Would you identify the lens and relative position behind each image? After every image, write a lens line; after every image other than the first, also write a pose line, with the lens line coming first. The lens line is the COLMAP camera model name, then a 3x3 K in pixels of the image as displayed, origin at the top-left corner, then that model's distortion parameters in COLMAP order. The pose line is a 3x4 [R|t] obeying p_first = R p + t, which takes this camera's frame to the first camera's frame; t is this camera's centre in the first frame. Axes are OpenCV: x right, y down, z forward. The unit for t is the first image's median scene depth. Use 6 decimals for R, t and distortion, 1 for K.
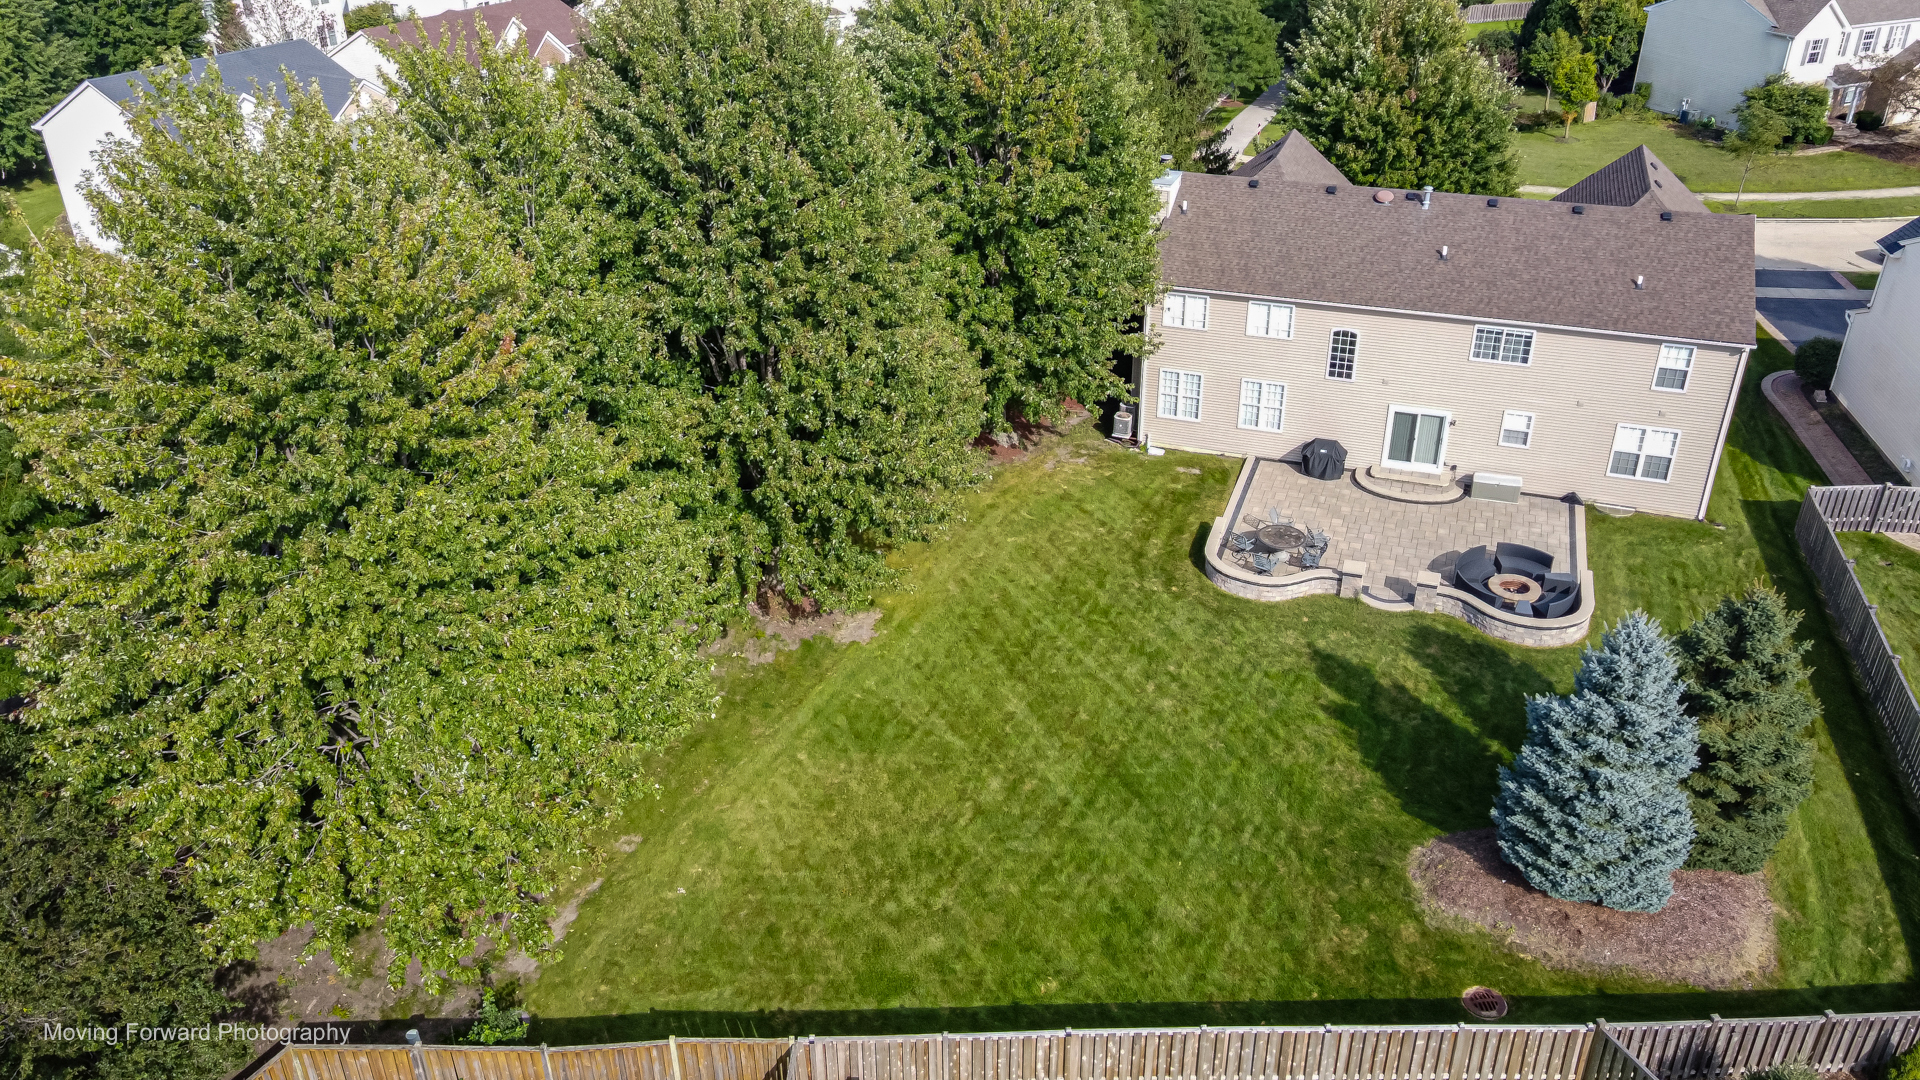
lens RADIAL K [[1483.0, 0, 952.9], [0, 1483.0, 535.6], [0, 0, 1]] dist [-0.002643, 0.020358]
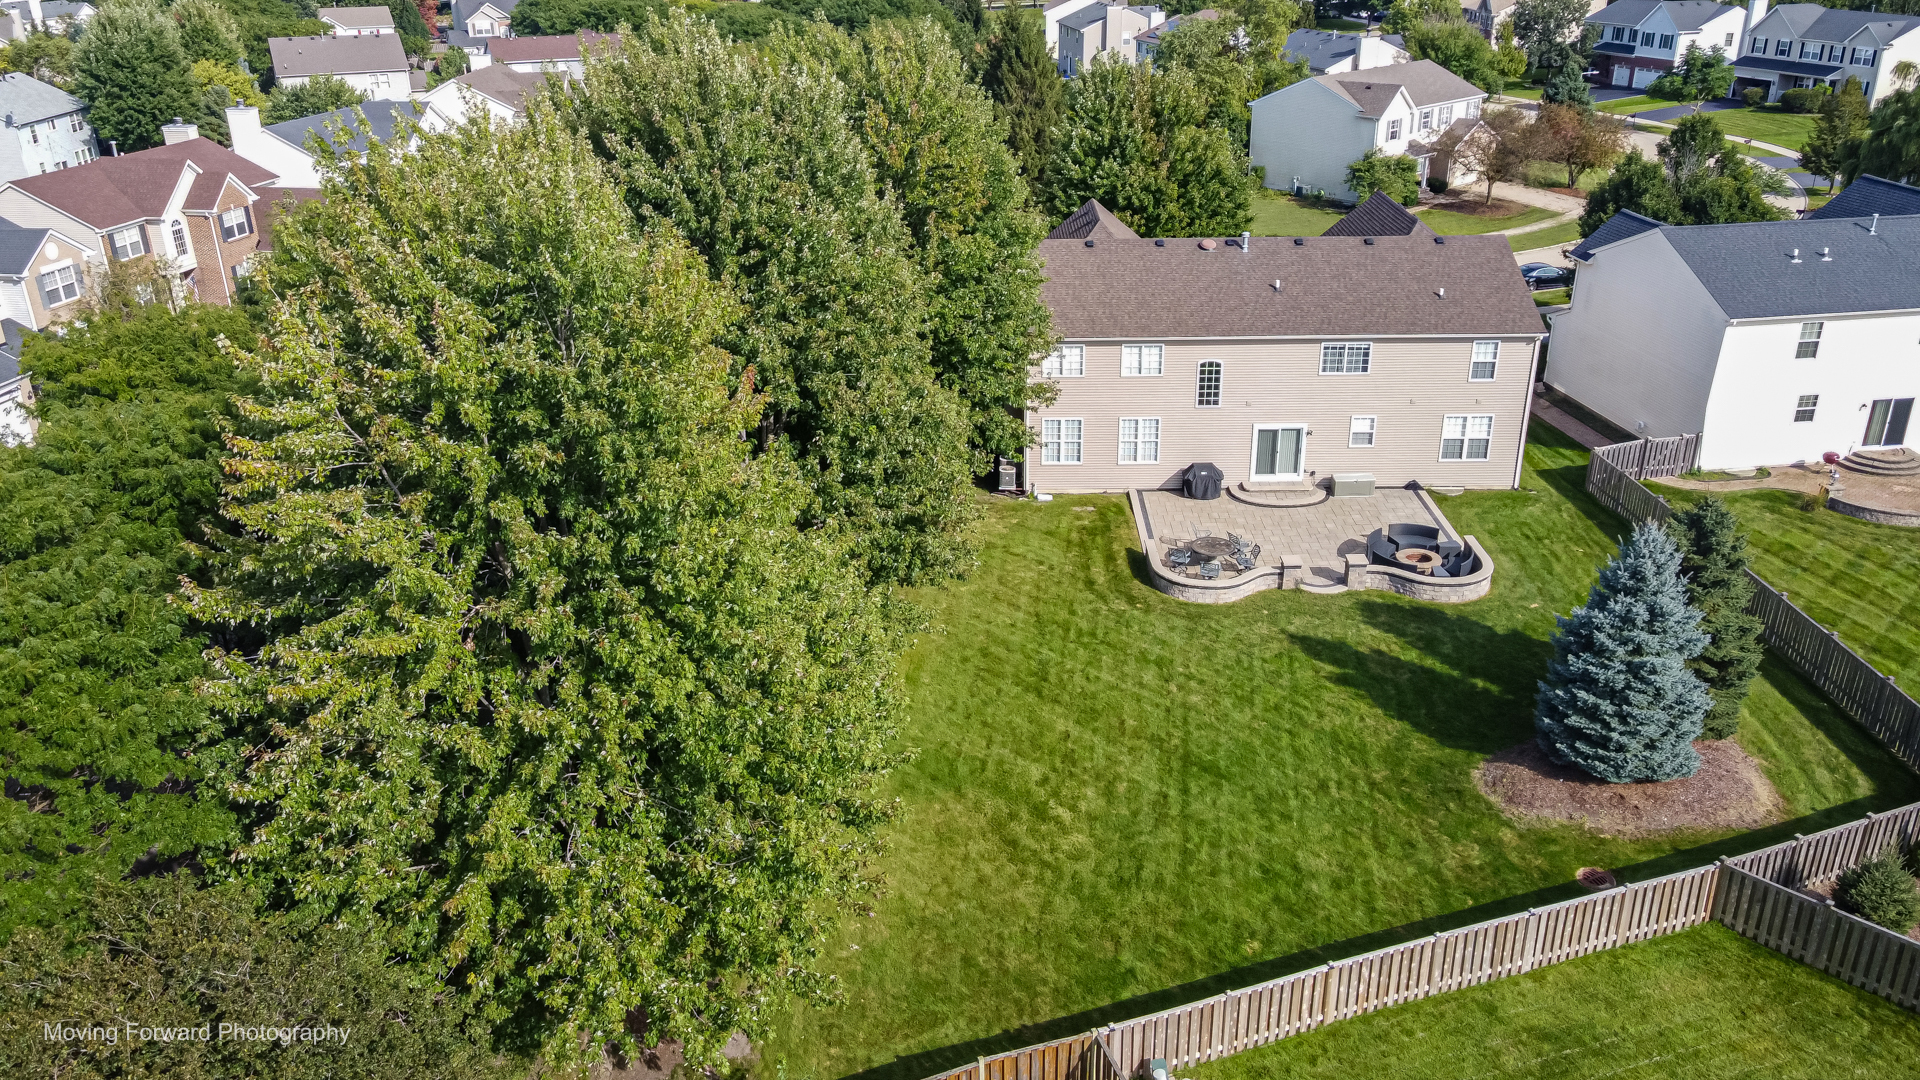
lens RADIAL K [[1483.0, 0, 964.1], [0, 1483.0, 529.9], [0, 0, 1]] dist [-0.002643, 0.020358]
pose [[0.945467, -0.129909, 0.298689, -0.267899], [0.157914, 0.984860, -0.071514, 0.037058], [-0.284877, 0.114781, 0.951667, 0.016265]]
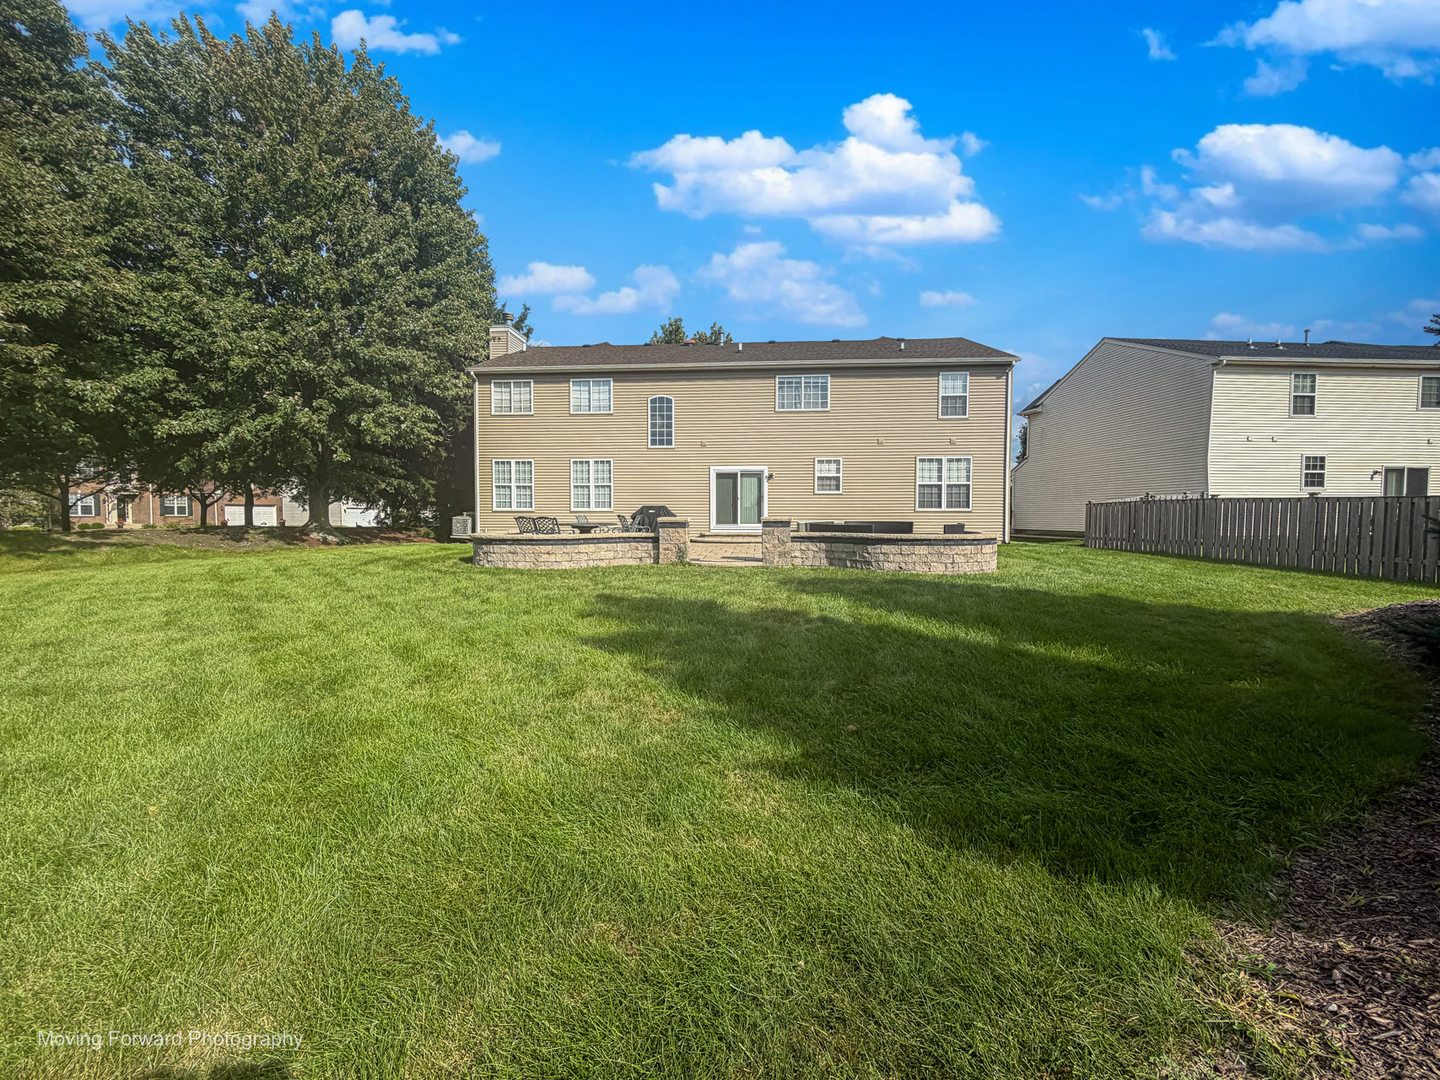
lens RADIAL K [[585.0, 0, 723.5], [0, 585.0, 534.9], [0, 0, 1]] dist [0.004530, -0.000310]
pose [[0.961059, 0.001447, 0.276338, 0.202843], [0.123317, 0.892651, -0.433551, 0.141612], [-0.247301, 0.450745, 0.857713, 0.711509]]
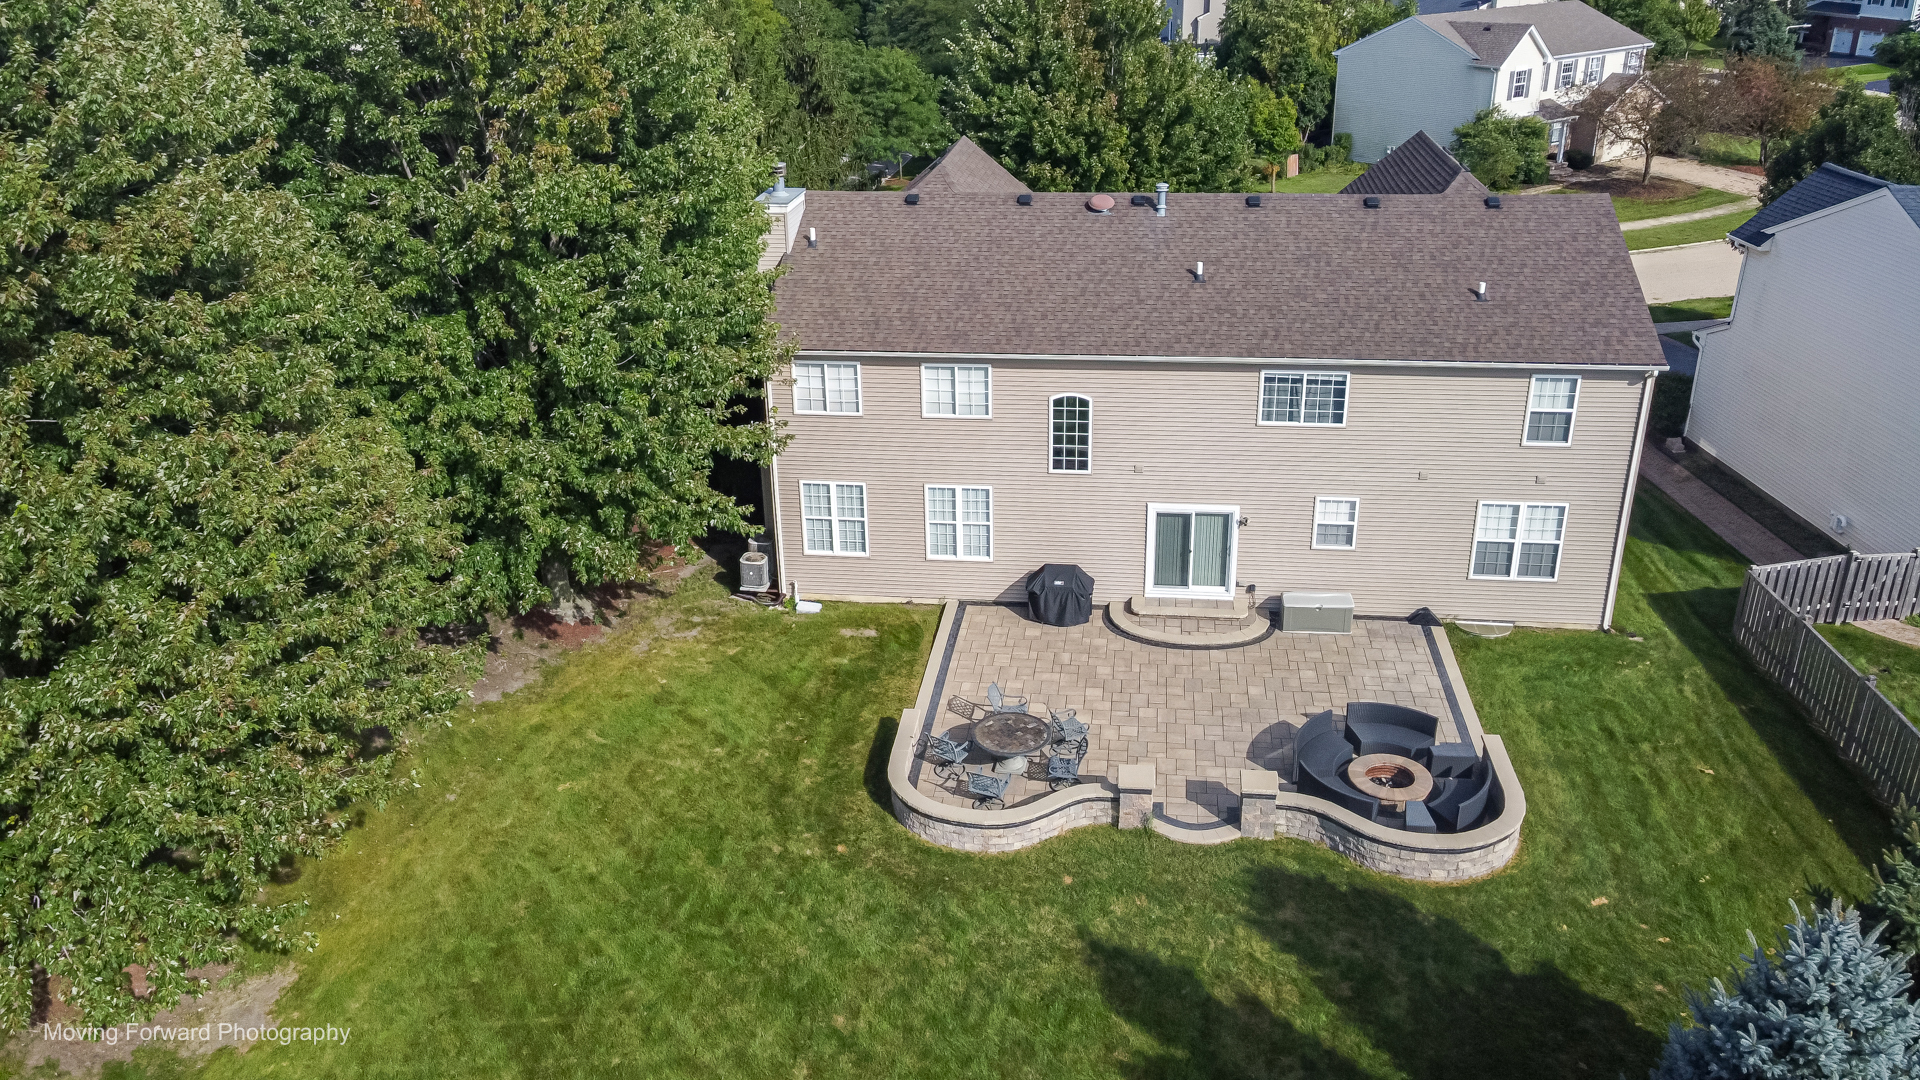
lens RADIAL K [[1483.0, 0, 956.0], [0, 1483.0, 528.1], [0, 0, 1]] dist [-0.002643, 0.020358]
pose [[0.977525, -0.090906, 0.190210, 0.090215], [0.109062, 0.990198, -0.087249, -0.030993], [-0.180414, 0.106033, 0.977859, 0.395553]]
